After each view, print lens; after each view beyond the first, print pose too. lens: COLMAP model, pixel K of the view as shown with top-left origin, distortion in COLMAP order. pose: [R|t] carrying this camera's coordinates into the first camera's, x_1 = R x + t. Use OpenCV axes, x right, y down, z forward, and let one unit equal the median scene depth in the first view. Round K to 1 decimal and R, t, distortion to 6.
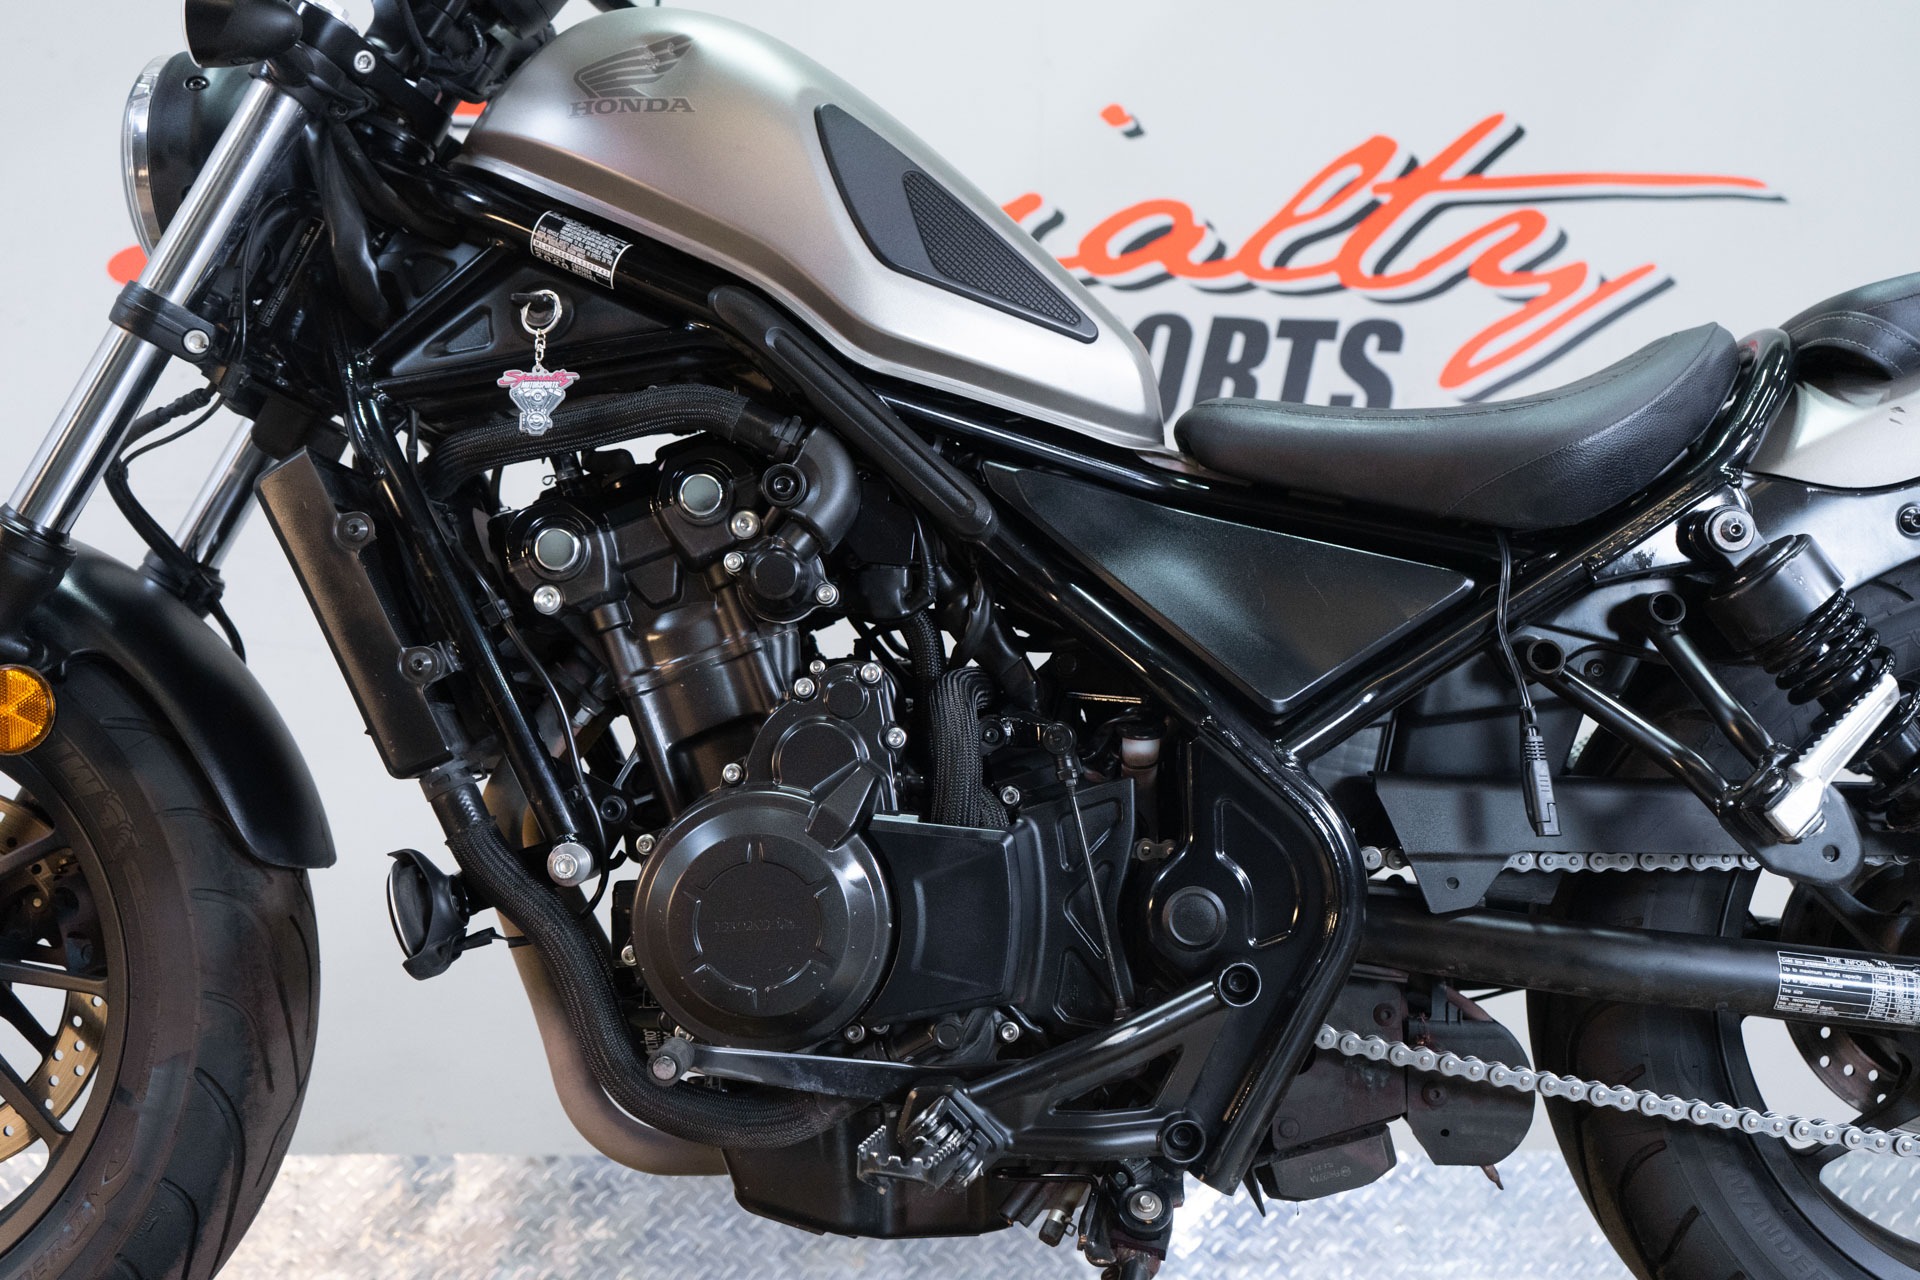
lens RADIAL K [[1870.0, 0, 977.1], [0, 1870.0, 650.1], [0, 0, 1]] dist [0.019014, 0.000000]
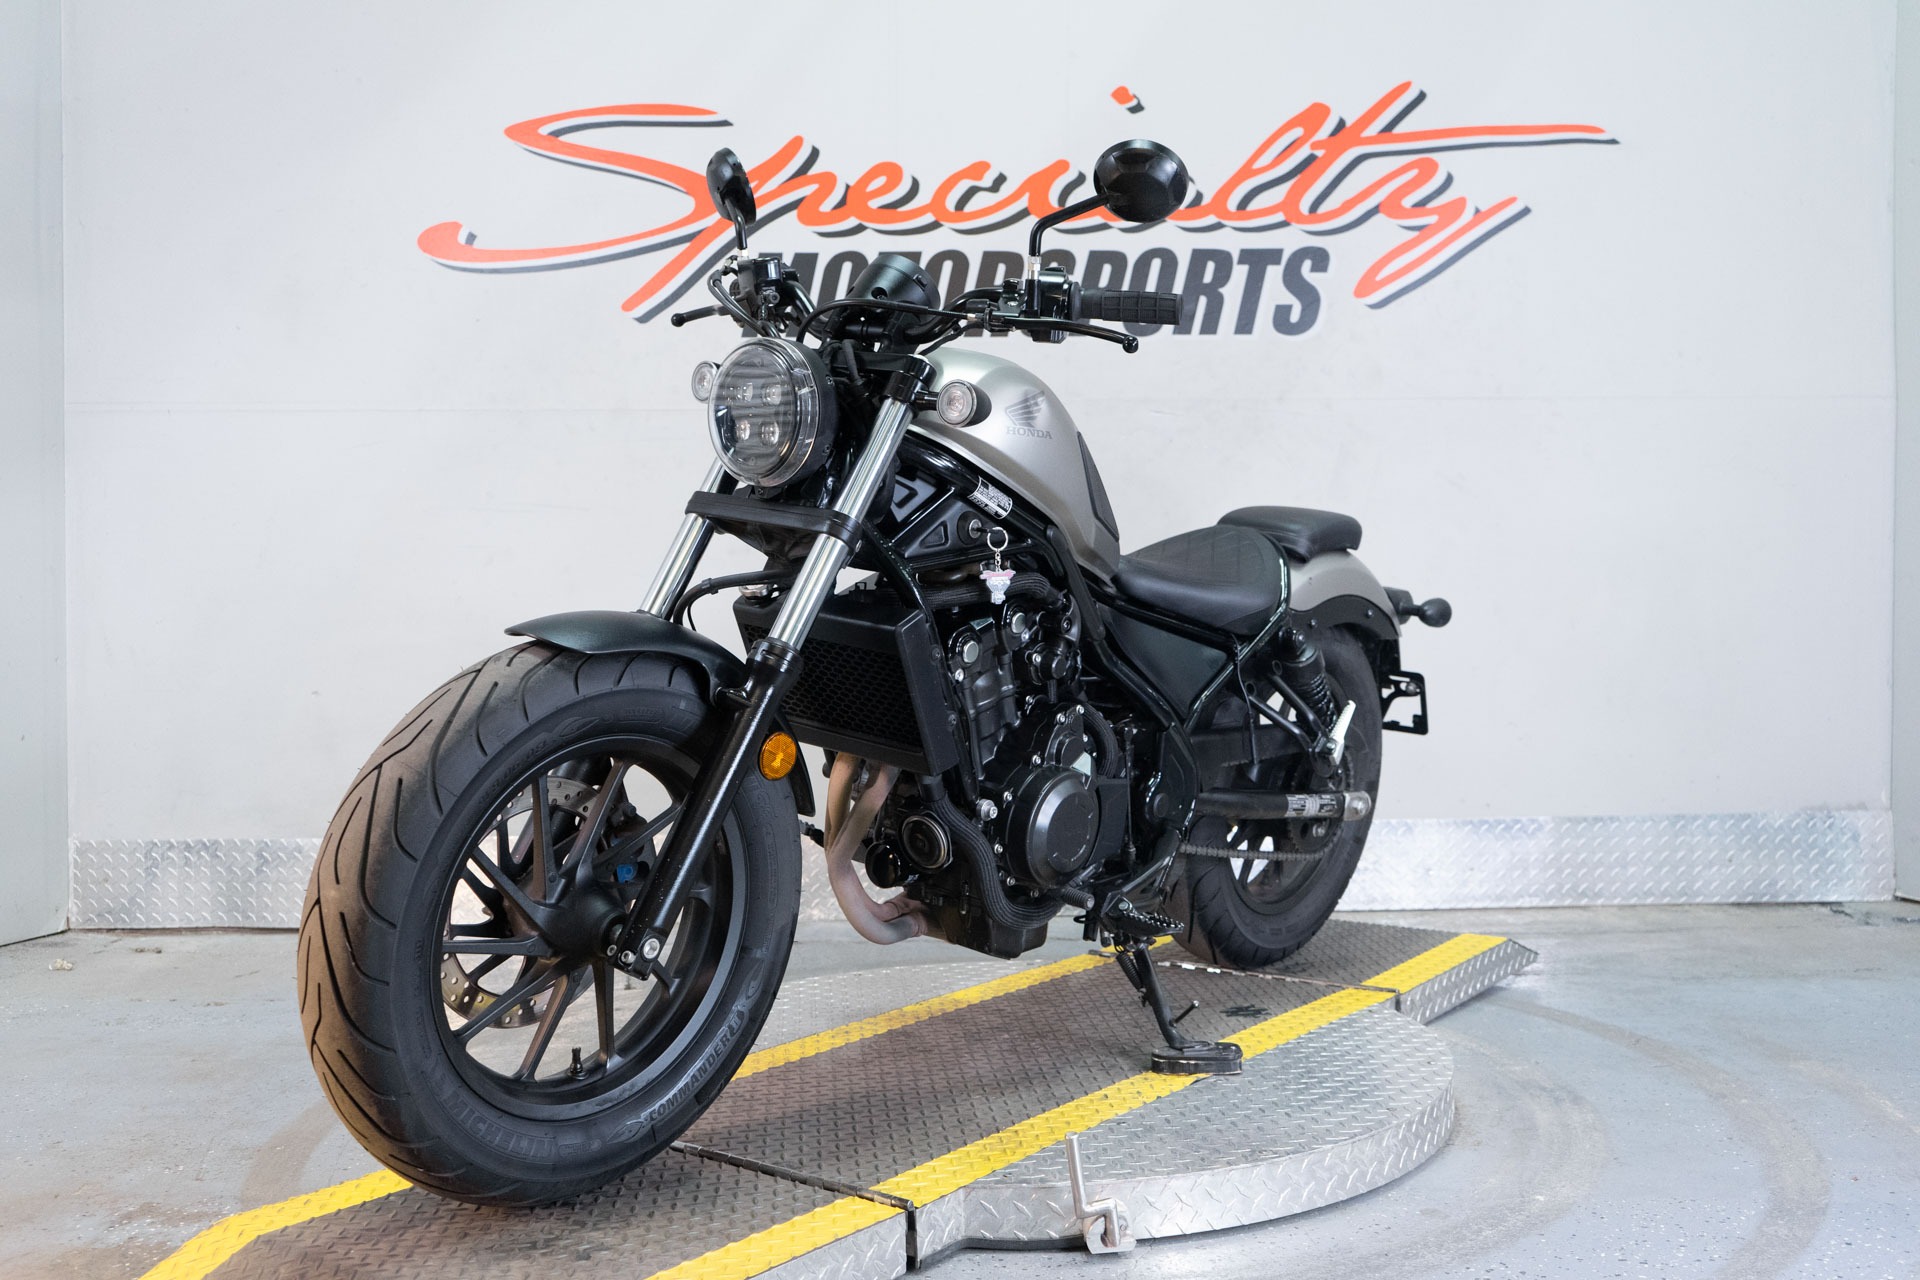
lens RADIAL K [[1807.8, 0, 961.3], [0, 1807.8, 632.1], [0, 0, 1]] dist [0.014180, 0.000000]
pose [[0.997925, -0.017265, -0.062037, 0.080542], [0.031096, 0.972816, 0.229481, -0.534320], [0.056388, -0.230934, 0.971334, -0.967026]]
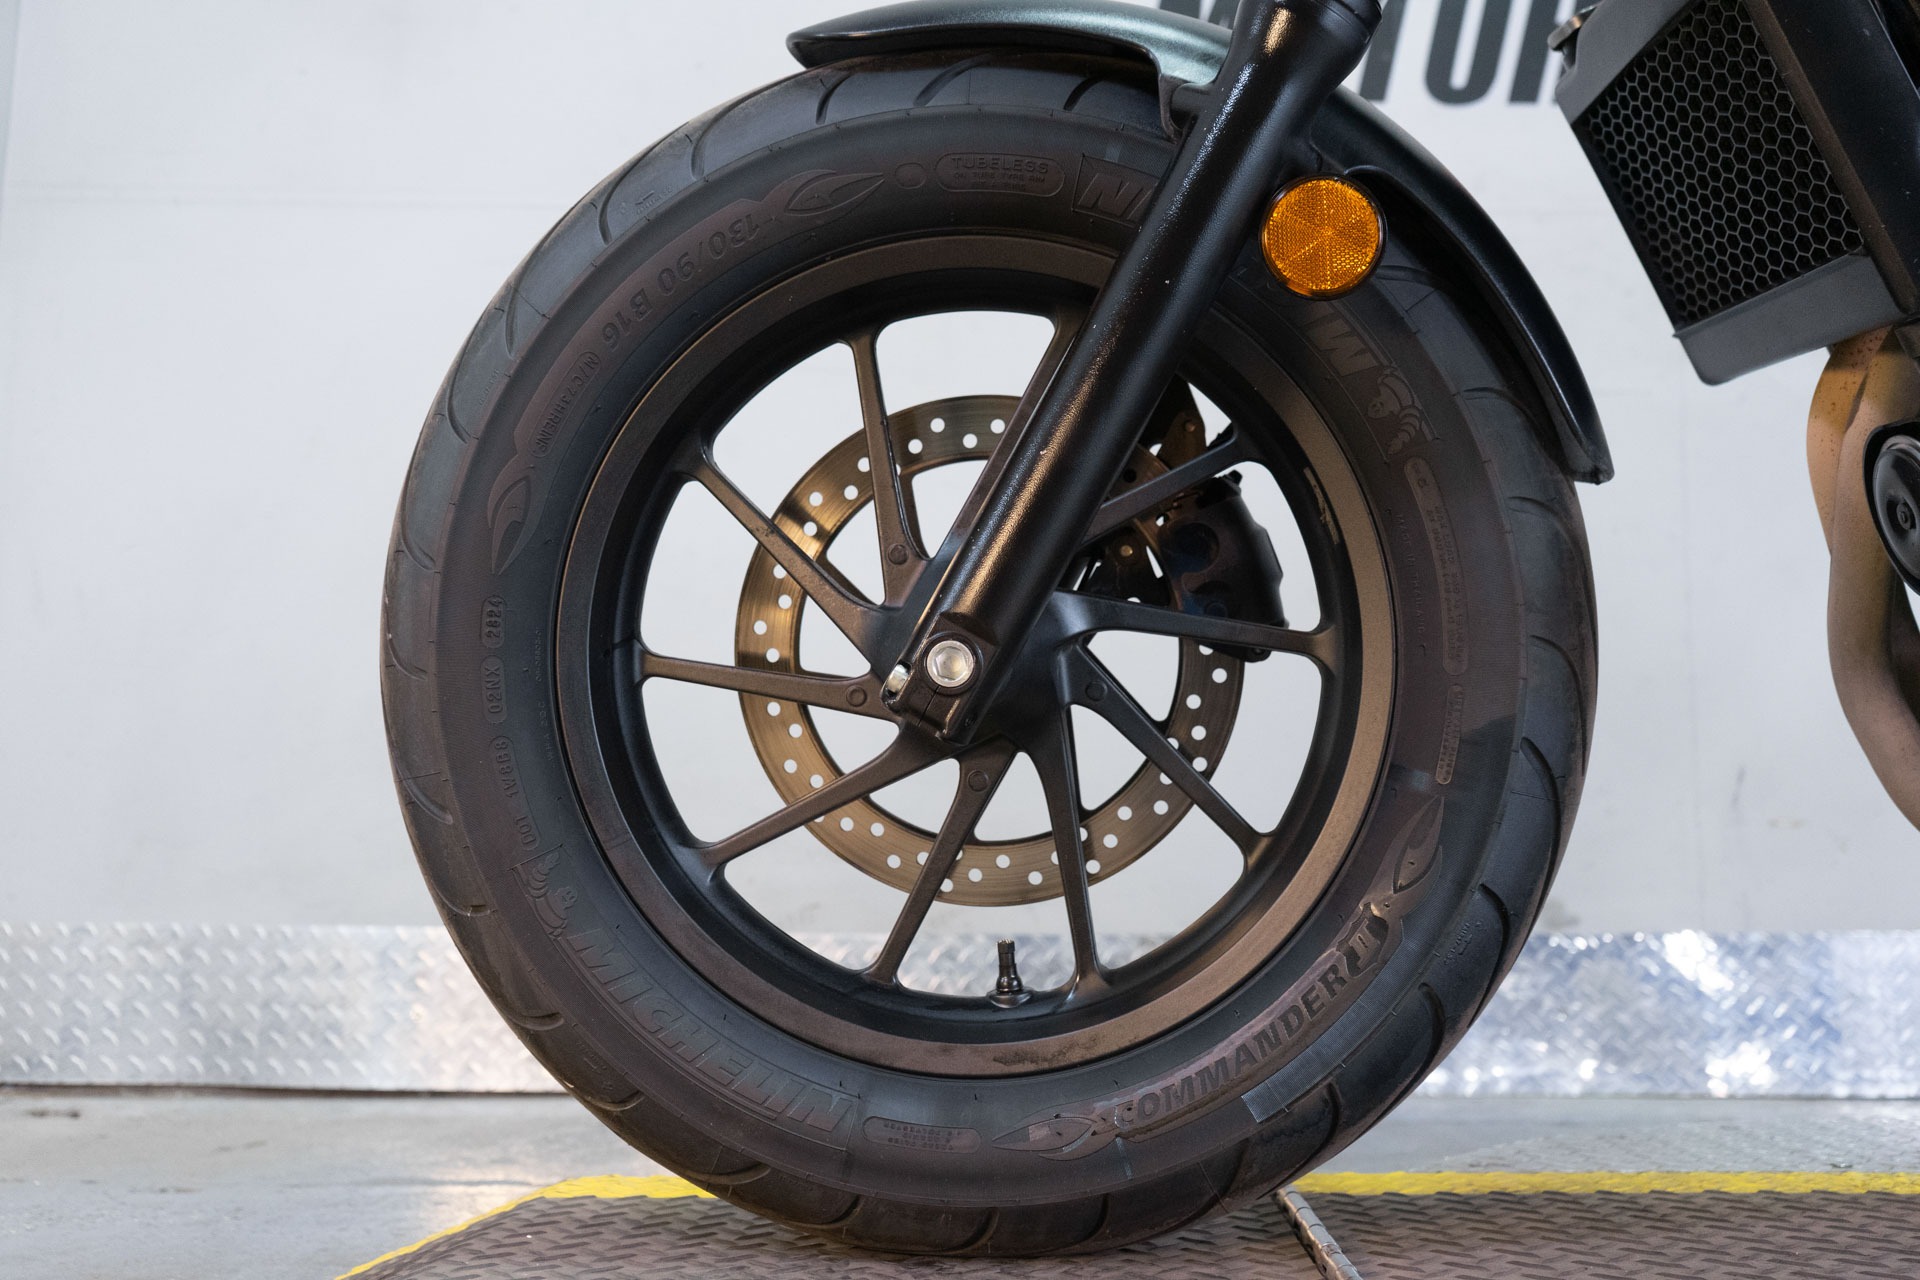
lens RADIAL K [[1870.0, 0, 958.7], [0, 1870.0, 644.7], [0, 0, 1]] dist [0.019014, 0.000000]
pose [[0.997830, -0.004398, -0.065697, -0.589233], [0.009881, 0.996470, 0.083366, 0.122670], [0.065098, -0.083834, 0.994351, 0.258002]]
